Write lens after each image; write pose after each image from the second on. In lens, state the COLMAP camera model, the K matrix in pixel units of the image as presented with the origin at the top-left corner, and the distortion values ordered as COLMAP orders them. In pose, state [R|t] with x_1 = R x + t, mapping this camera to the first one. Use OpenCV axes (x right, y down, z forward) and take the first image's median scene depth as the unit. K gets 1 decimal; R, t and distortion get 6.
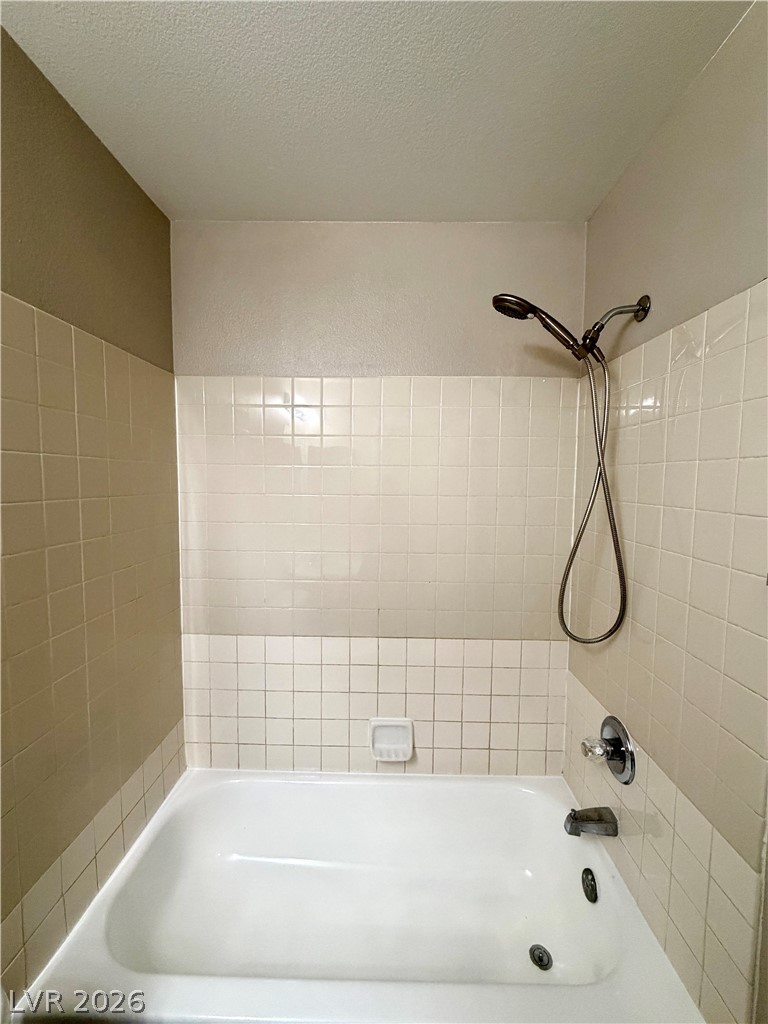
lens RADIAL K [[407.2, 0, 384.3], [0, 407.2, 506.3], [0, 0, 1]] dist [-0.001744, -0.000077]
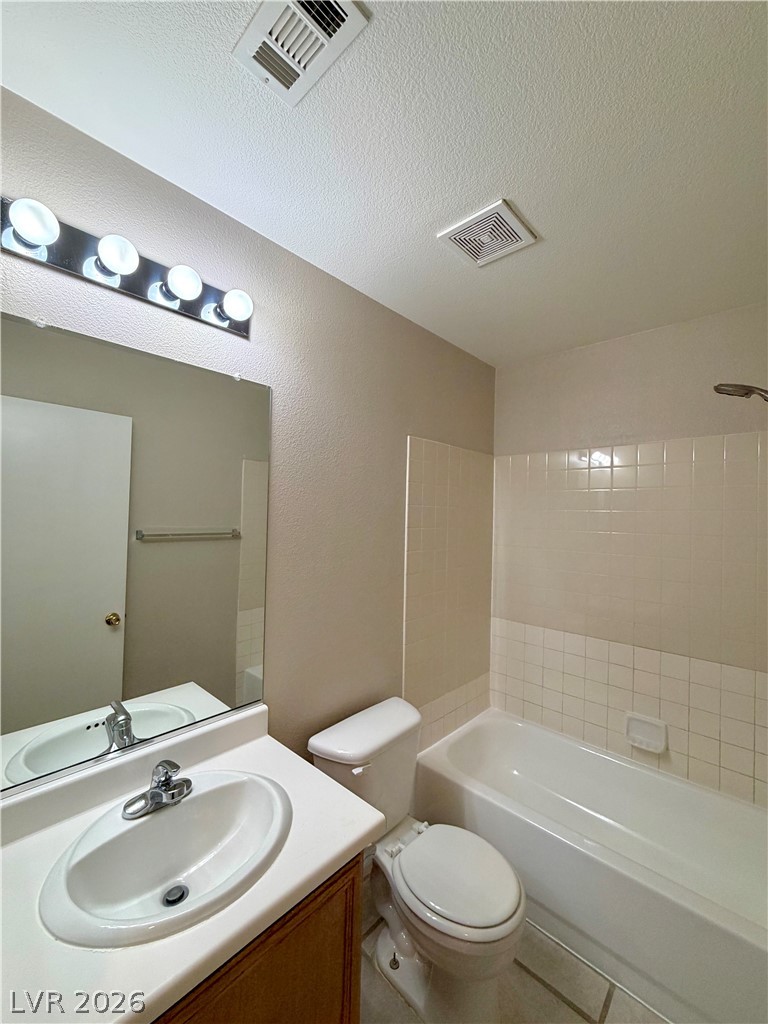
lens RADIAL K [[407.2, 0, 390.2], [0, 407.2, 514.6], [0, 0, 1]] dist [-0.001744, -0.000077]
pose [[0.755569, 0.001175, -0.655068, 0.240258], [-0.059363, 0.996007, -0.066684, 0.046503], [0.652374, 0.089271, 0.752622, -0.478287]]
